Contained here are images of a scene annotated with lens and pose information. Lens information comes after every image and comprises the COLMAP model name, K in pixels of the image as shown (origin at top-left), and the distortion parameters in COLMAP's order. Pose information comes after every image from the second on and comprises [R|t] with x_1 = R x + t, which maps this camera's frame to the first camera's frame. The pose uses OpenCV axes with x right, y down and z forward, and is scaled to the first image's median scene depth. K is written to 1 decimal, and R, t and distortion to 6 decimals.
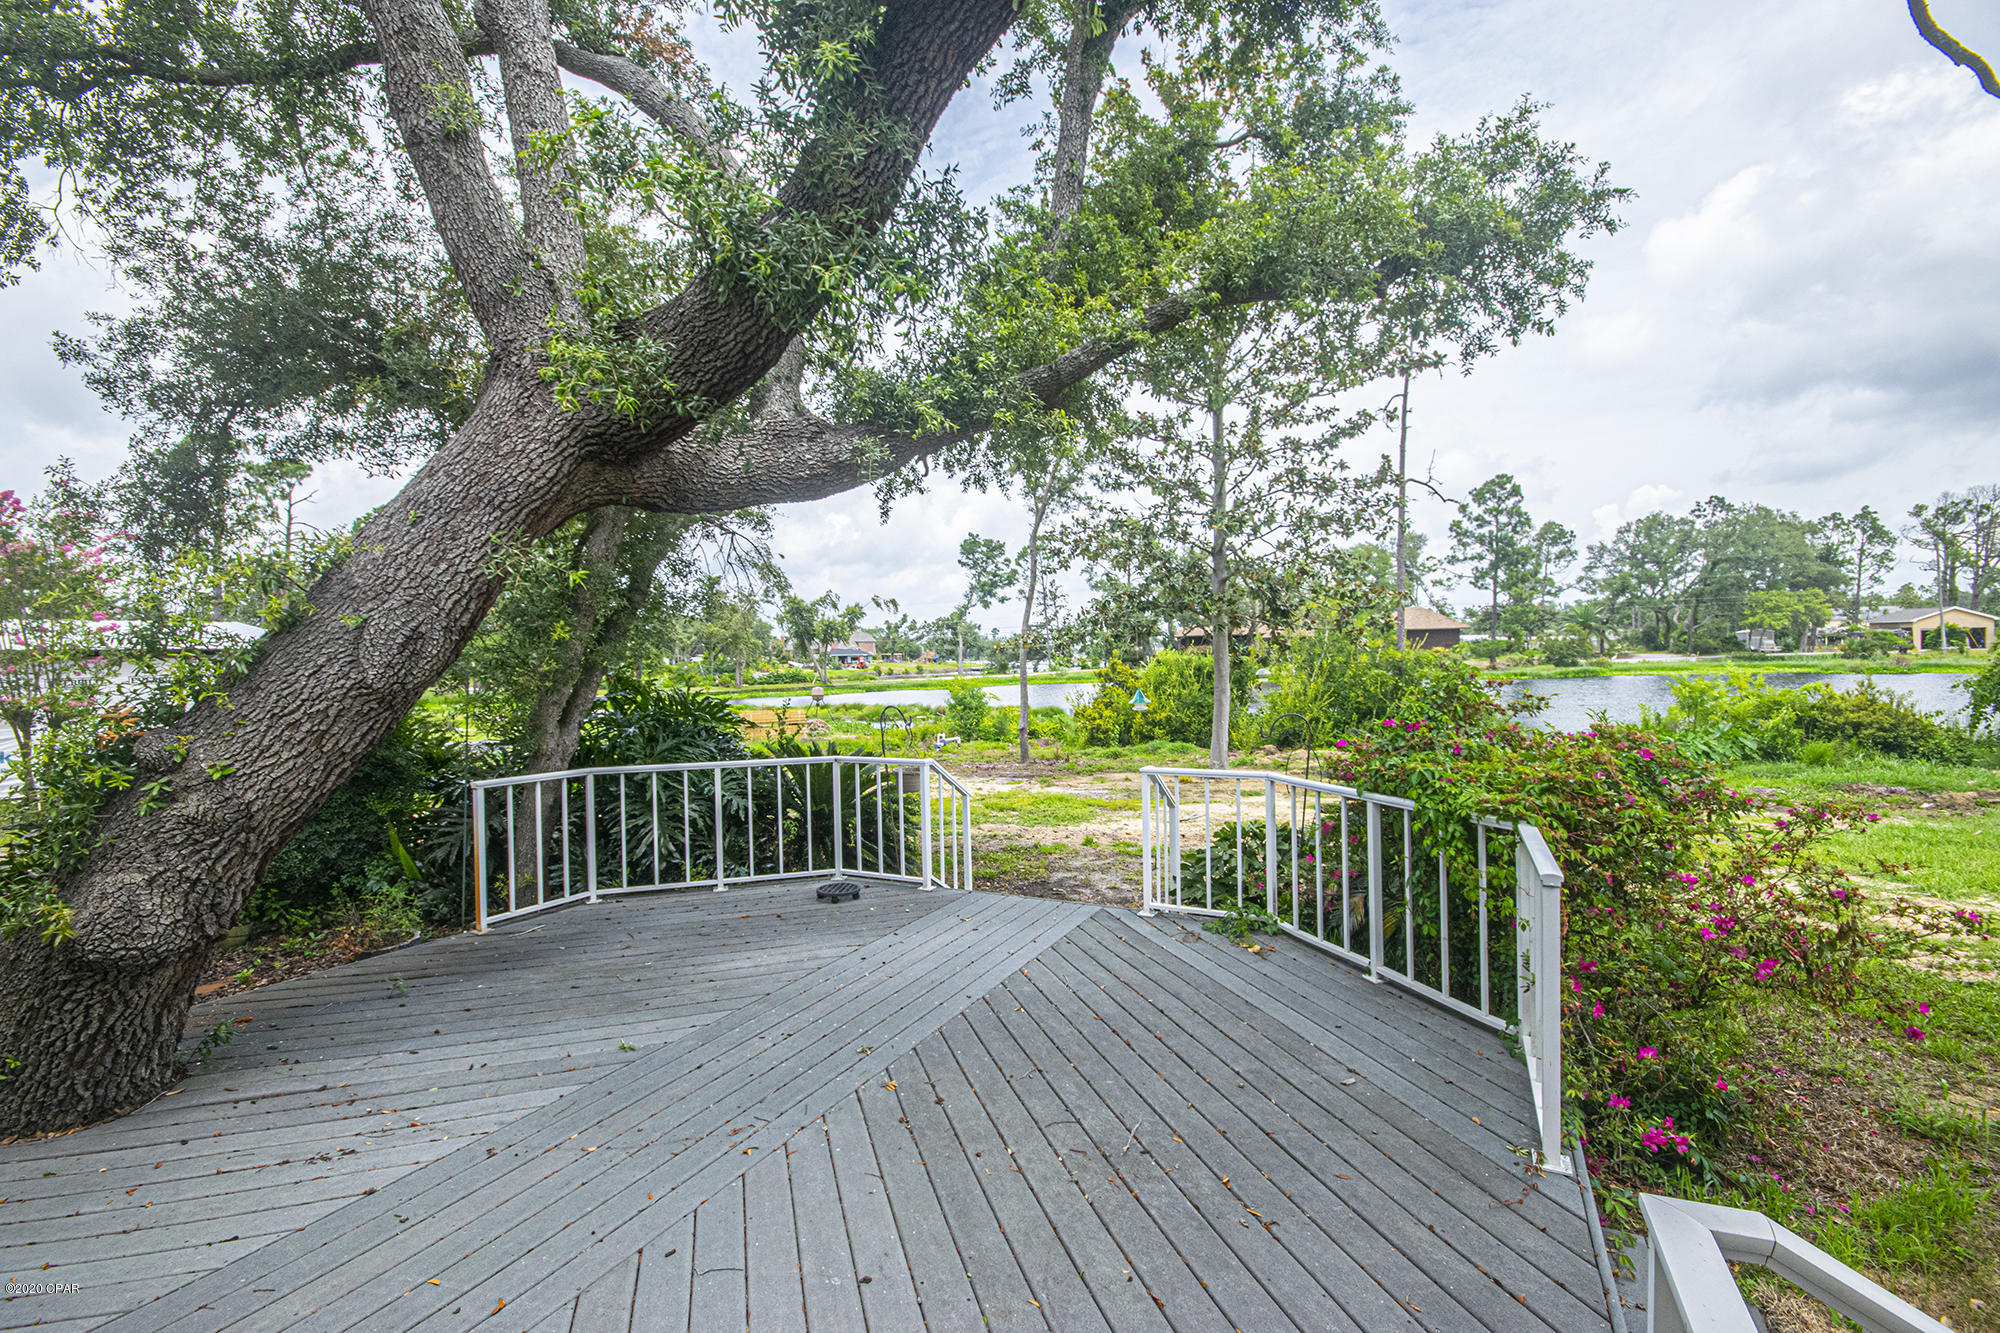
lens RADIAL K [[889.5, 0, 962.8], [0, 889.5, 681.0], [0, 0, 1]] dist [0.010309, -0.011512]
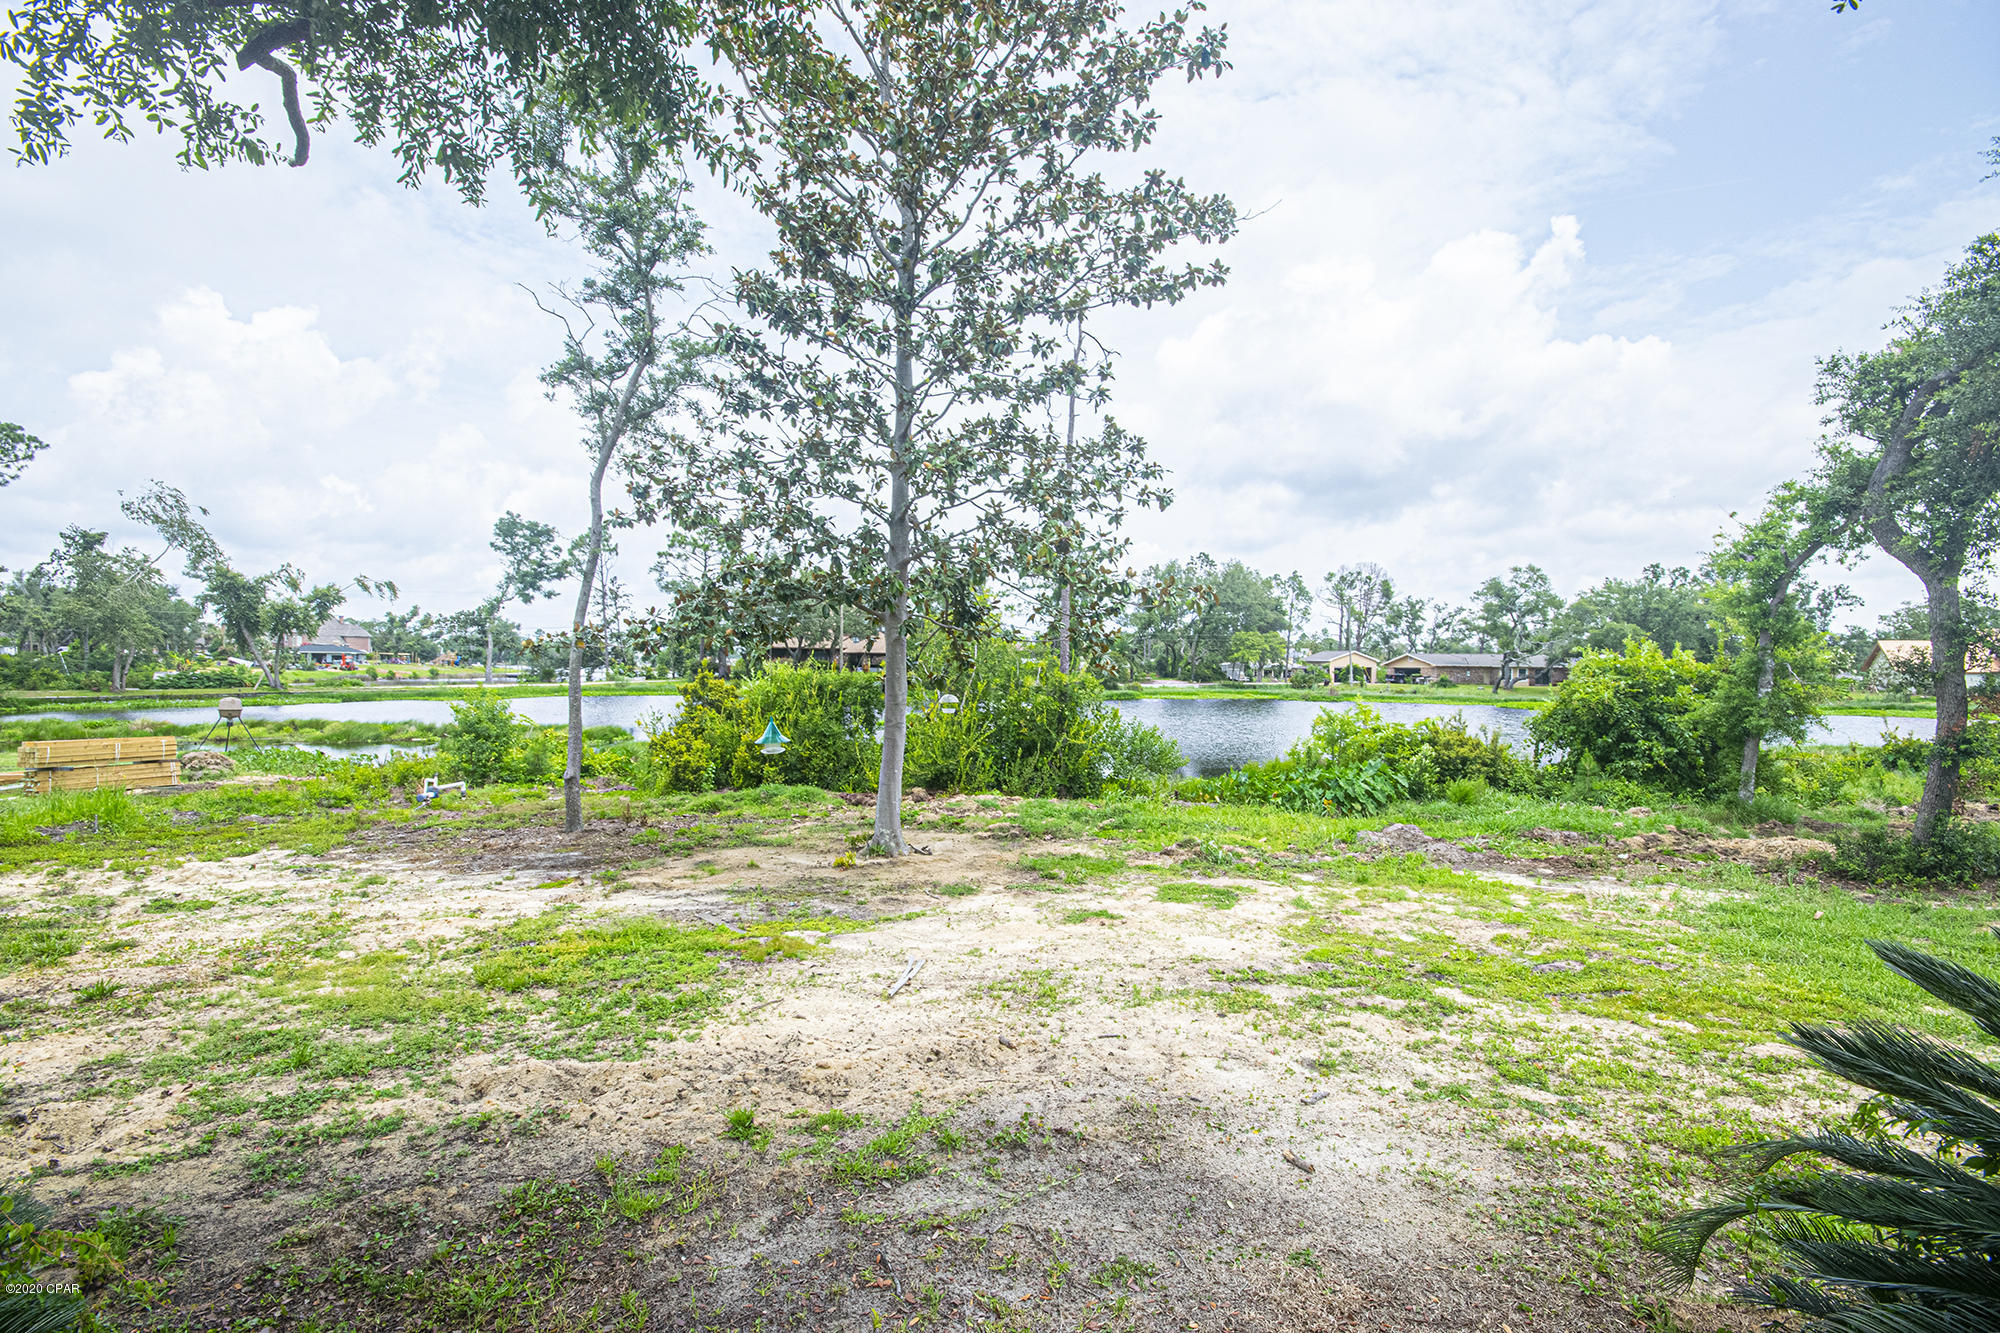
lens RADIAL K [[883.3, 0, 997.4], [0, 883.3, 670.6], [0, 0, 1]] dist [0.009180, -0.013099]
pose [[0.870011, 0.032254, 0.491976, 0.008134], [-0.019648, 0.999333, -0.030772, -0.003874], [-0.492640, 0.017106, 0.870065, 0.124869]]
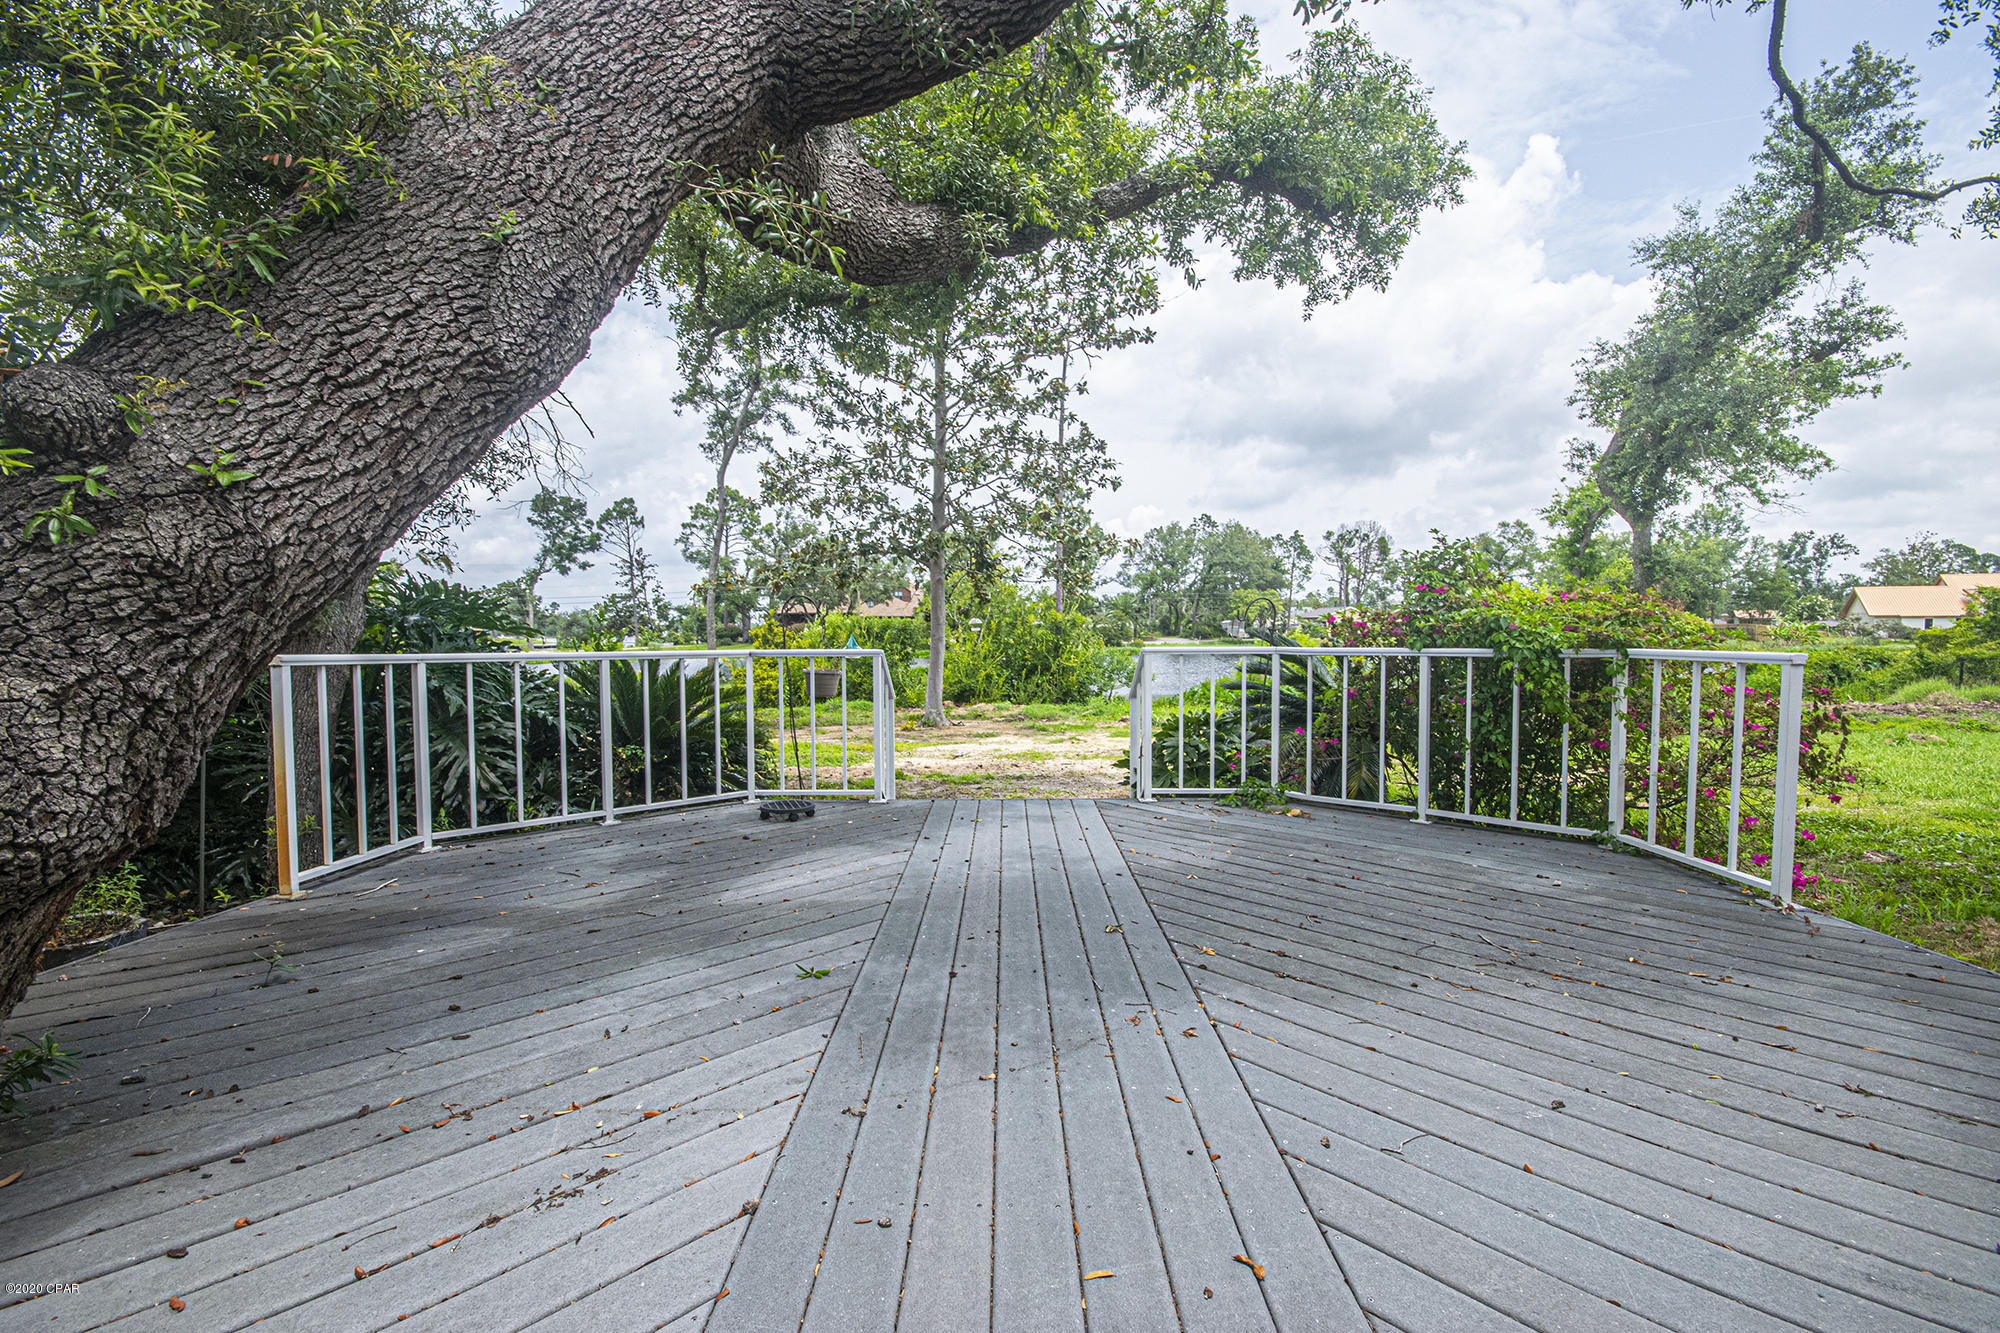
lens RADIAL K [[900.5, 0, 973.3], [0, 900.5, 684.5], [0, 0, 1]] dist [-0.000808, -0.000938]
pose [[0.888026, -0.003324, 0.459781, -0.047583], [-0.006707, 0.999774, 0.020182, 0.013796], [-0.459744, -0.021006, 0.887803, 0.026207]]
